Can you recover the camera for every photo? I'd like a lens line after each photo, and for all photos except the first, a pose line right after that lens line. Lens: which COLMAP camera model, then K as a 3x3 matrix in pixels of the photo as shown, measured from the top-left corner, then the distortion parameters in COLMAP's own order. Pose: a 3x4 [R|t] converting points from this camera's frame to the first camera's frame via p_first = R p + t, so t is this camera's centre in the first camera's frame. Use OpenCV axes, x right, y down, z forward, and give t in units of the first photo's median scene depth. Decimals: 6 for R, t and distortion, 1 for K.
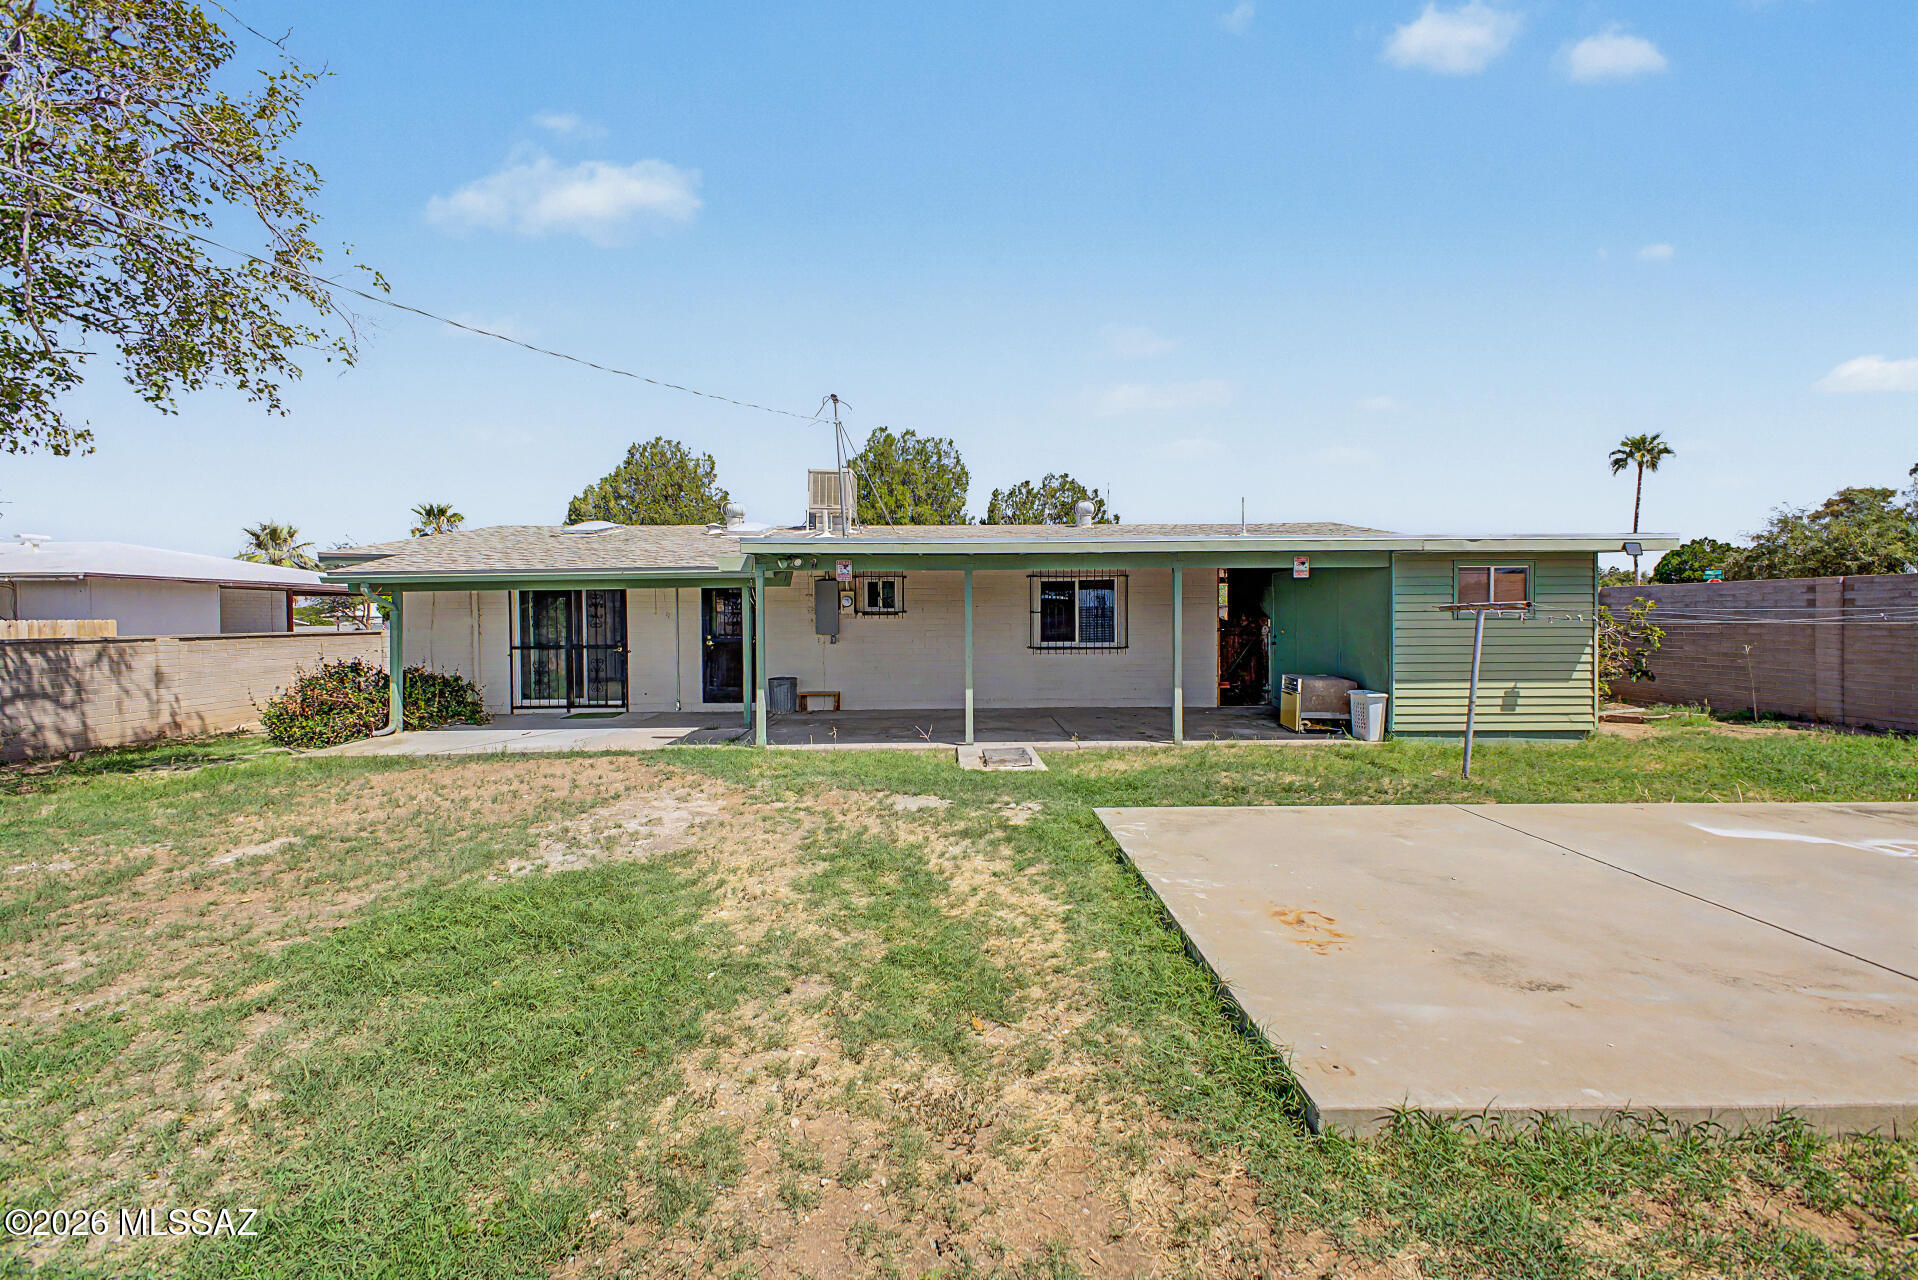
lens RADIAL K [[757.7, 0, 961.6], [0, 757.7, 625.2], [0, 0, 1]] dist [0.001031, -0.000398]
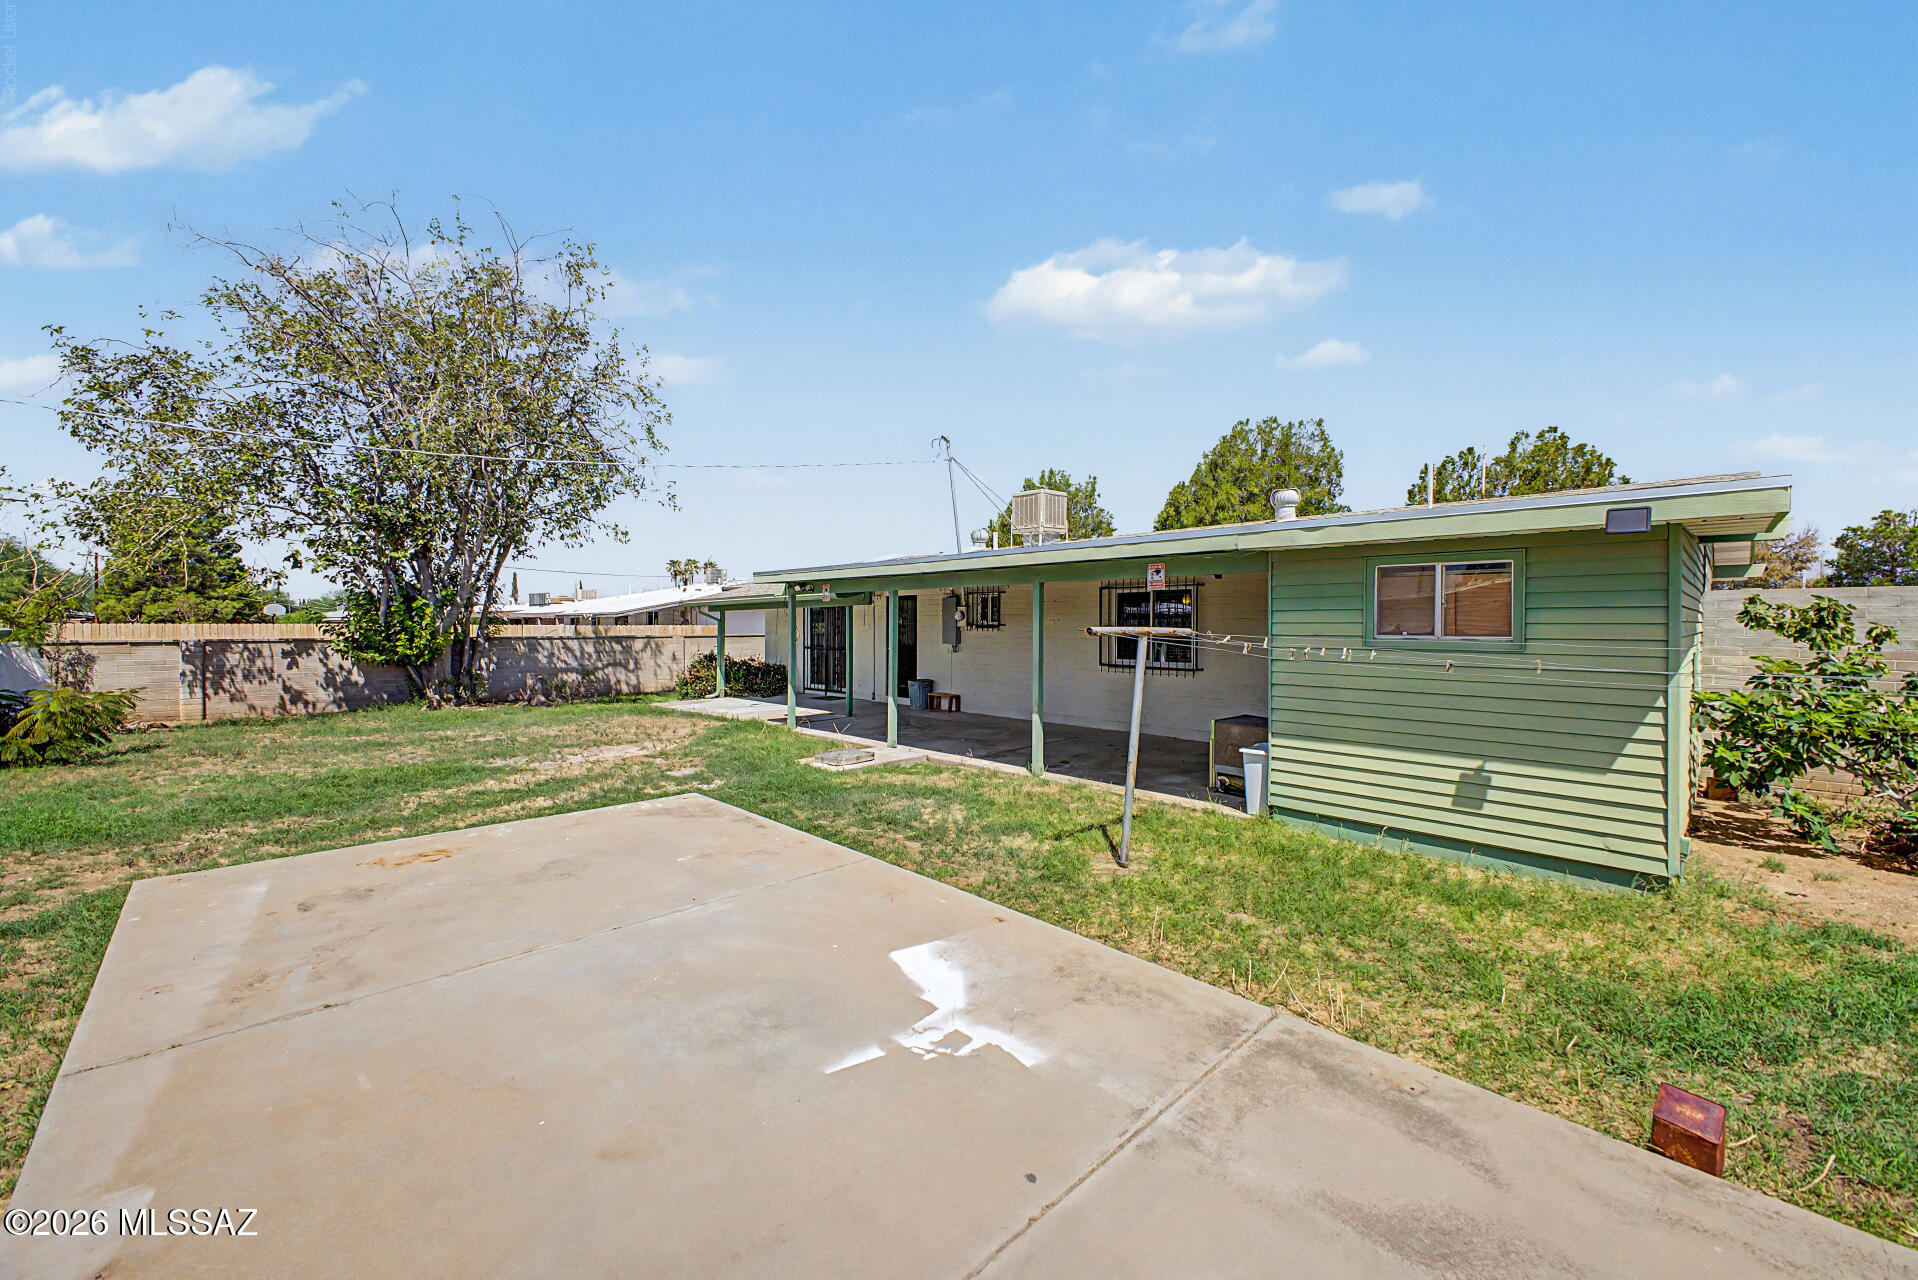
lens RADIAL K [[757.7, 0, 961.6], [0, 757.7, 625.2], [0, 0, 1]] dist [0.001031, -0.000398]
pose [[0.676038, 0.008661, -0.736816, 0.871758], [-0.010352, 0.999944, 0.002256, -0.025193], [0.736794, 0.006102, 0.676090, 0.305701]]
